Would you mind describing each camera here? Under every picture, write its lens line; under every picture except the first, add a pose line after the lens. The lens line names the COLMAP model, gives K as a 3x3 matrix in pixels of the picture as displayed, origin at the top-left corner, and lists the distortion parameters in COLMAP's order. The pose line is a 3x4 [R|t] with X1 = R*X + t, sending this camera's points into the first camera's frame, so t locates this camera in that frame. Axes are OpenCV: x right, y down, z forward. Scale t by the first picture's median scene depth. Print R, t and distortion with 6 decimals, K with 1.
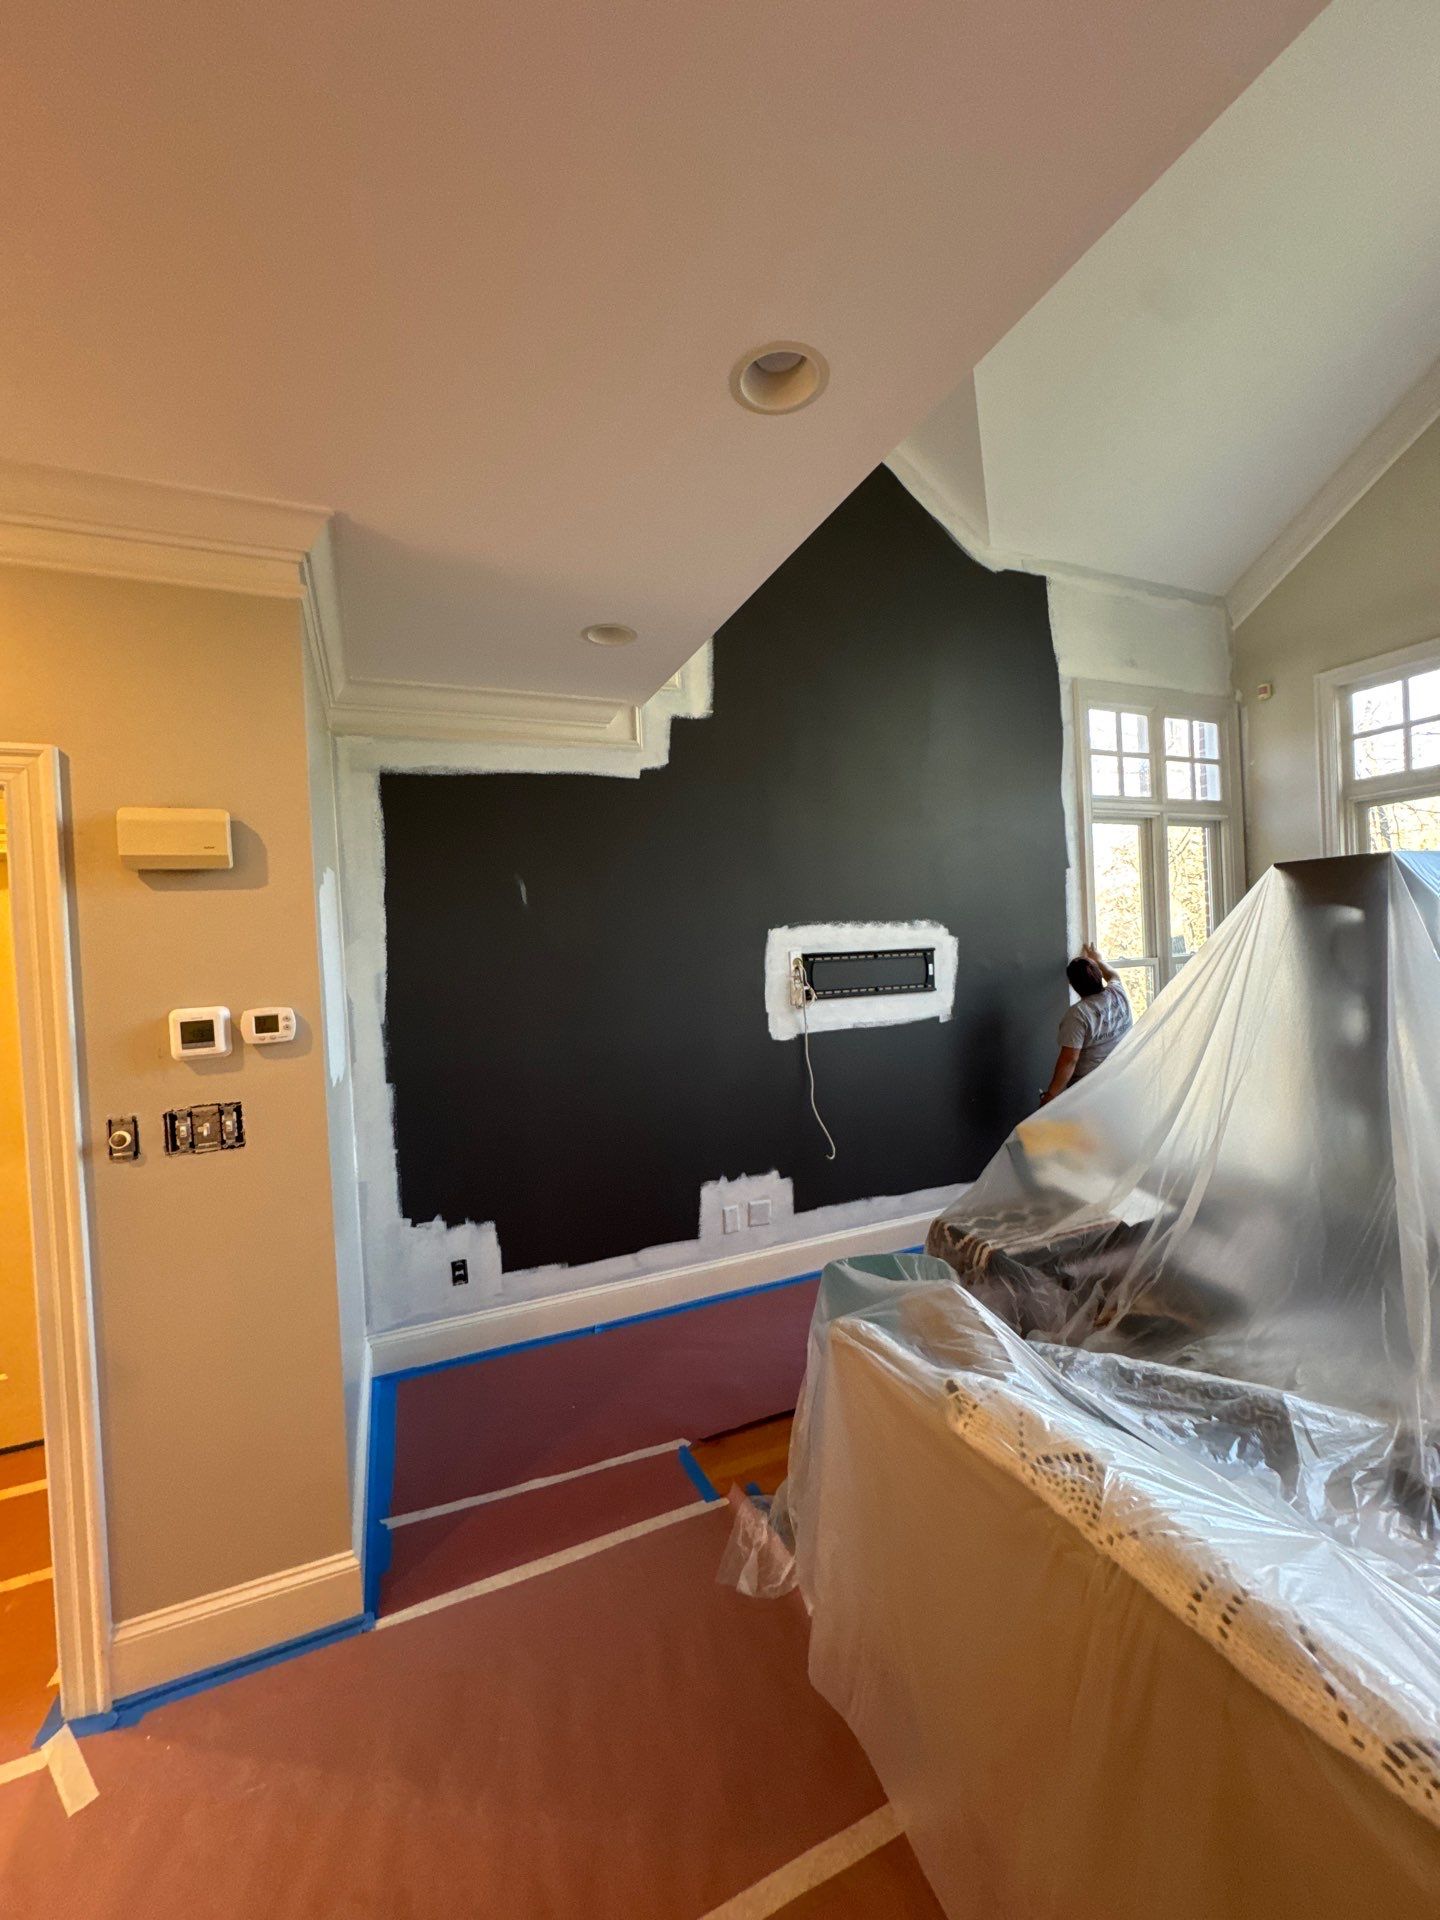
lens RADIAL K [[762.6, 0, 723.4], [0, 762.6, 959.5], [0, 0, 1]] dist [-0.003541, -0.000029]
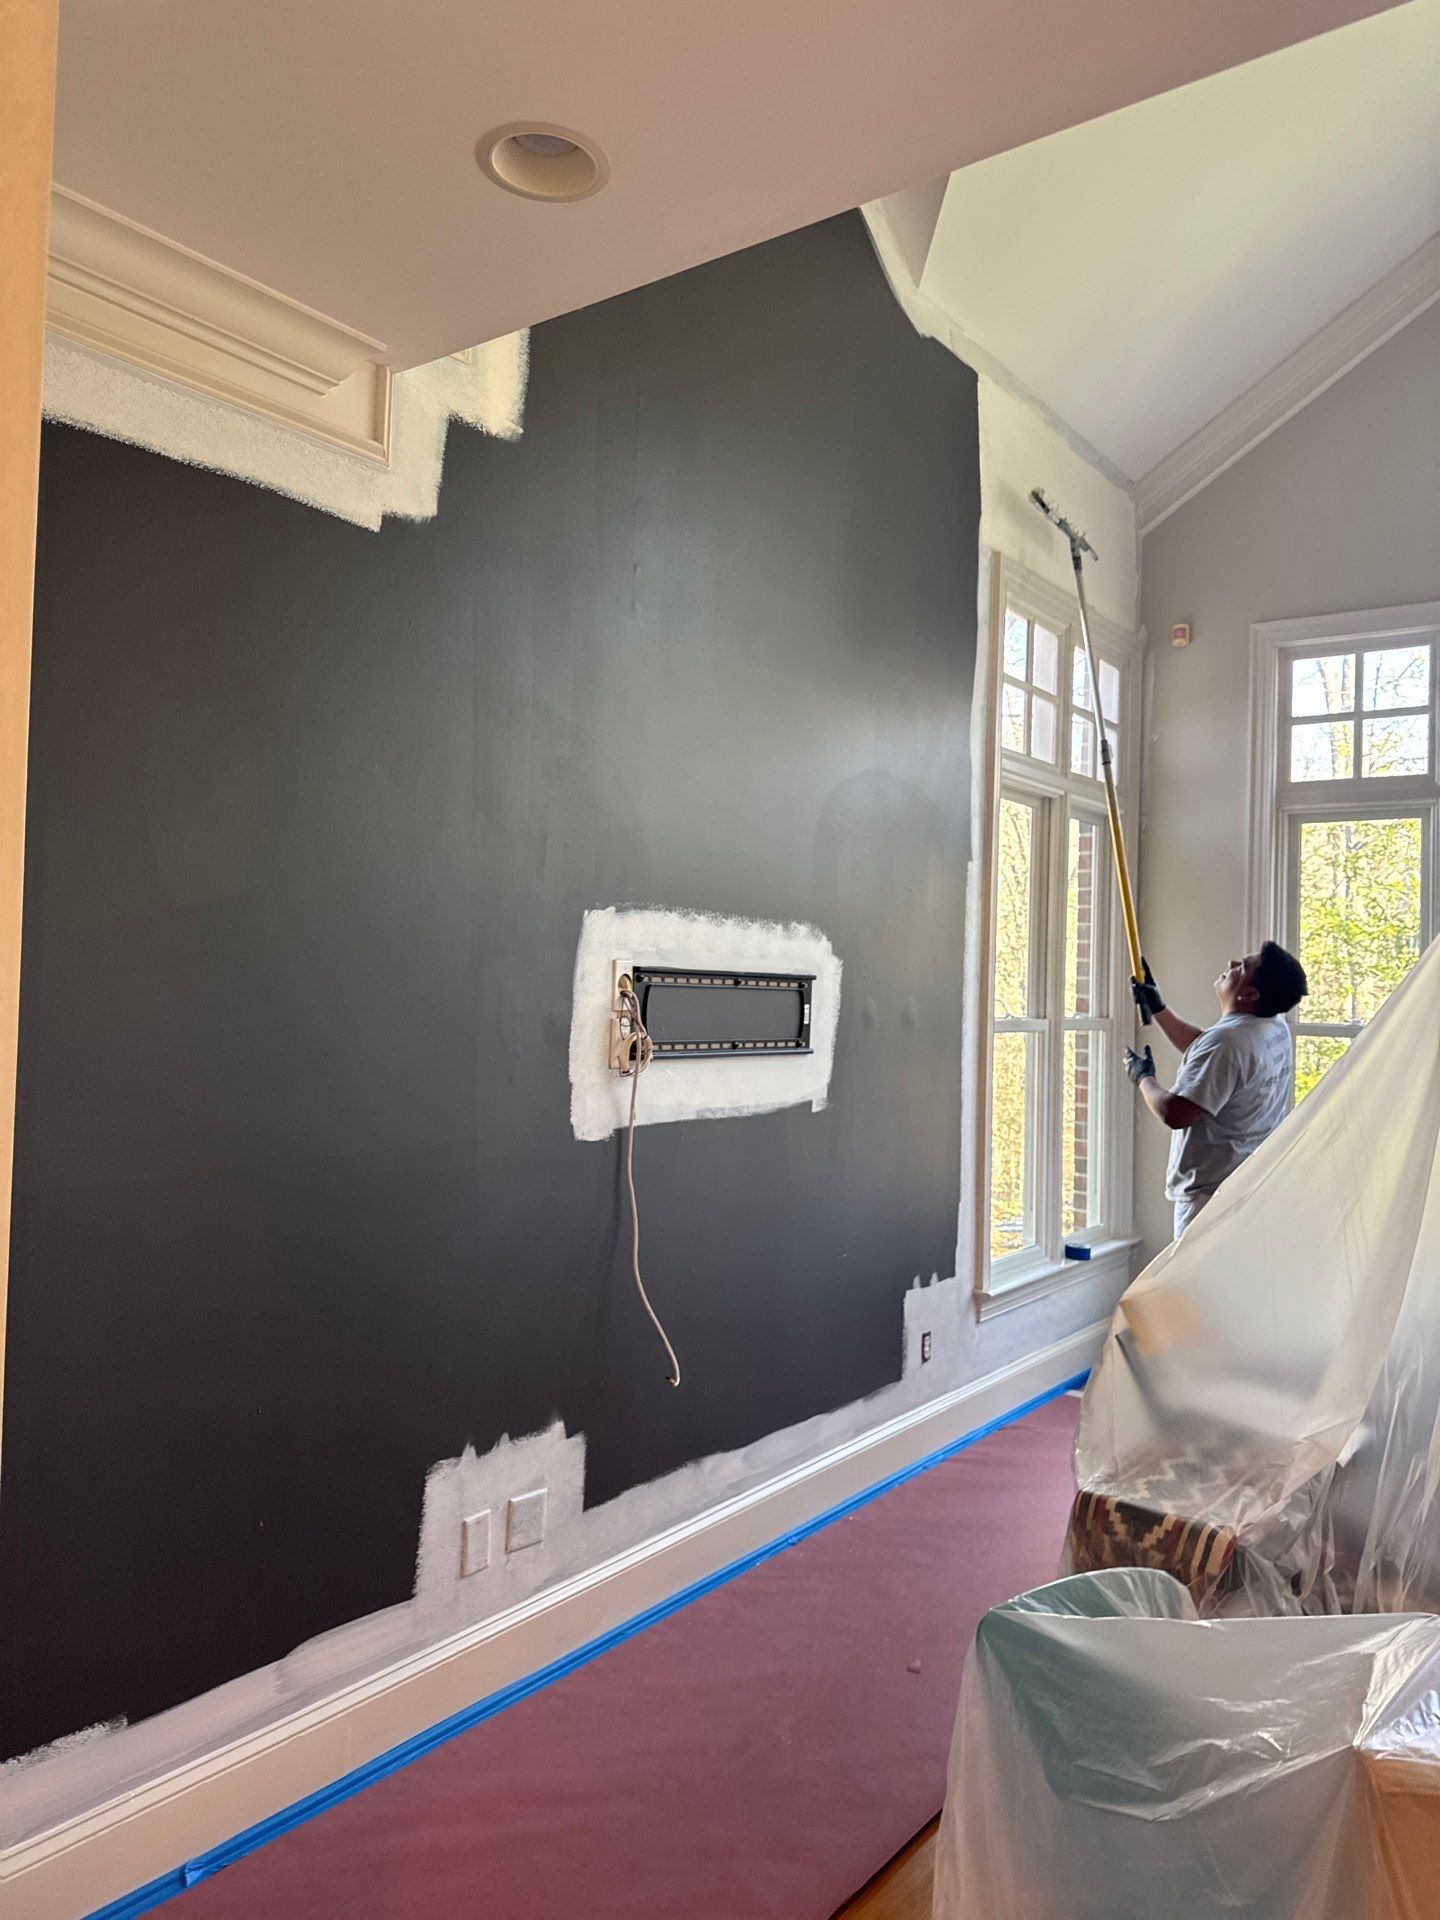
lens RADIAL K [[1347.6, 0, 731.0], [0, 1347.6, 955.9], [0, 0, 1]] dist [0.046717, -0.053871]
pose [[0.864366, 0.079685, 0.496510, -0.275908], [-0.058090, 0.996577, -0.058812, 0.033645], [-0.499497, 0.021993, 0.866037, 0.216183]]
